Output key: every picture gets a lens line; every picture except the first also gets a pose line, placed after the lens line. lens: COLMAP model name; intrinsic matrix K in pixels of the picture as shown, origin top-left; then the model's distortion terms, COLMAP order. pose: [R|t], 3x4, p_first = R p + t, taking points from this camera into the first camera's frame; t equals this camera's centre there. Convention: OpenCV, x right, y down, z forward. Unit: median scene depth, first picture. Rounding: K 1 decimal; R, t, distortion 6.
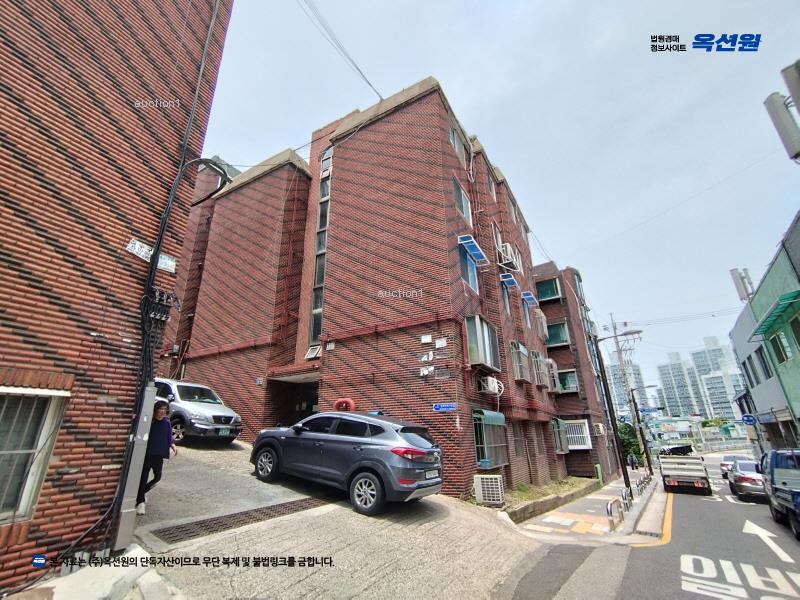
lens RADIAL K [[364.3, 0, 396.4], [0, 364.3, 304.6], [0, 0, 1]] dist [-0.003613, 0.000237]
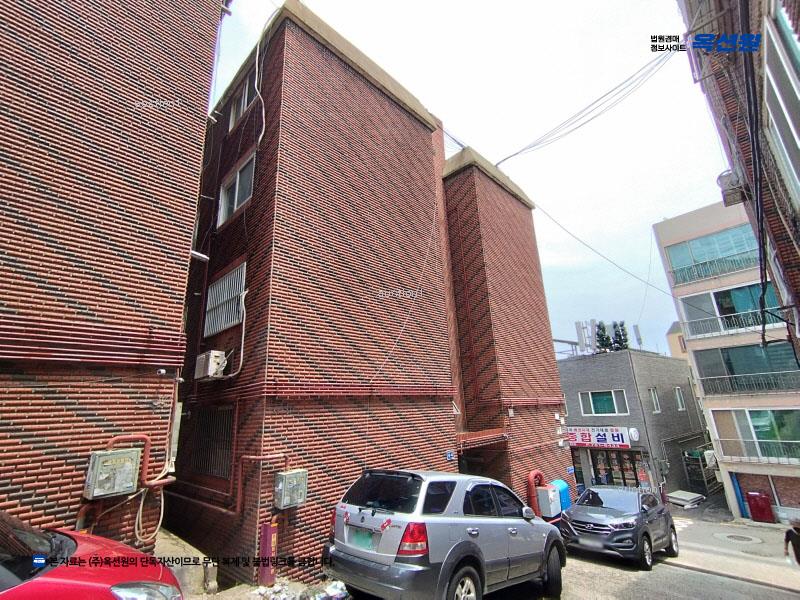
lens RADIAL K [[364.3, 0, 396.4], [0, 364.3, 304.6], [0, 0, 1]] dist [-0.003613, 0.000237]
pose [[0.266325, 0.279953, 0.922333, -1.026614], [-0.291568, 0.935462, -0.199747, 0.109796], [-0.918727, -0.215725, 0.330762, 0.879003]]
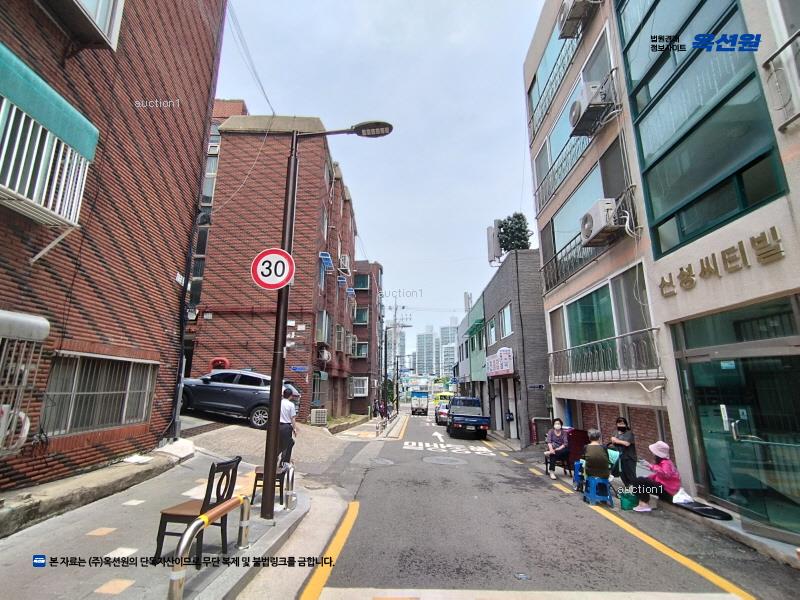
lens RADIAL K [[364.3, 0, 396.4], [0, 364.3, 304.6], [0, 0, 1]] dist [-0.003613, 0.000237]
pose [[0.842076, 0.140403, 0.520764, -0.253931], [-0.205931, 0.976072, 0.069831, -0.127654], [-0.498499, -0.166044, 0.850840, -0.345944]]
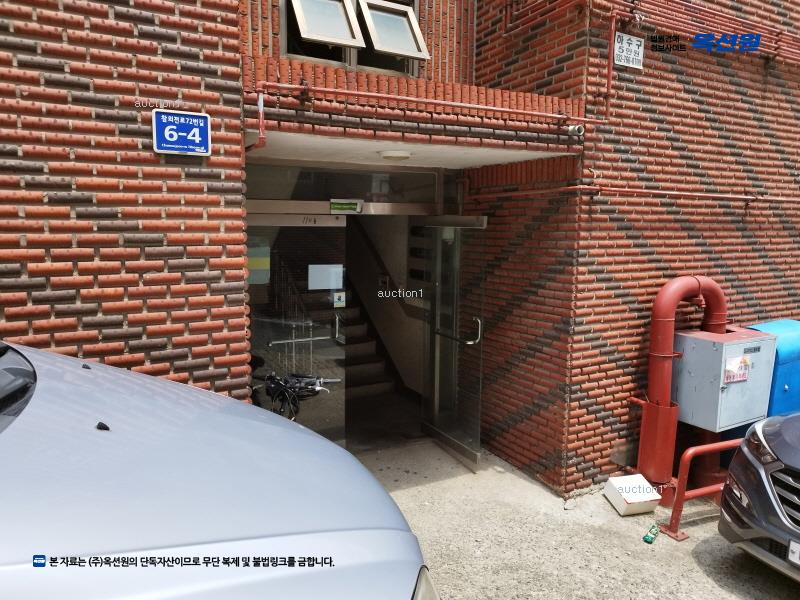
lens RADIAL K [[561.0, 0, 400.0], [0, 561.0, 300.0], [0, 0, 1]] dist [-0.006055, -0.003147]
pose [[0.530188, -0.084957, 0.843613, -0.486740], [-0.308407, 0.907490, 0.285215, 0.172878], [-0.789801, -0.411394, 0.454938, 0.765723]]
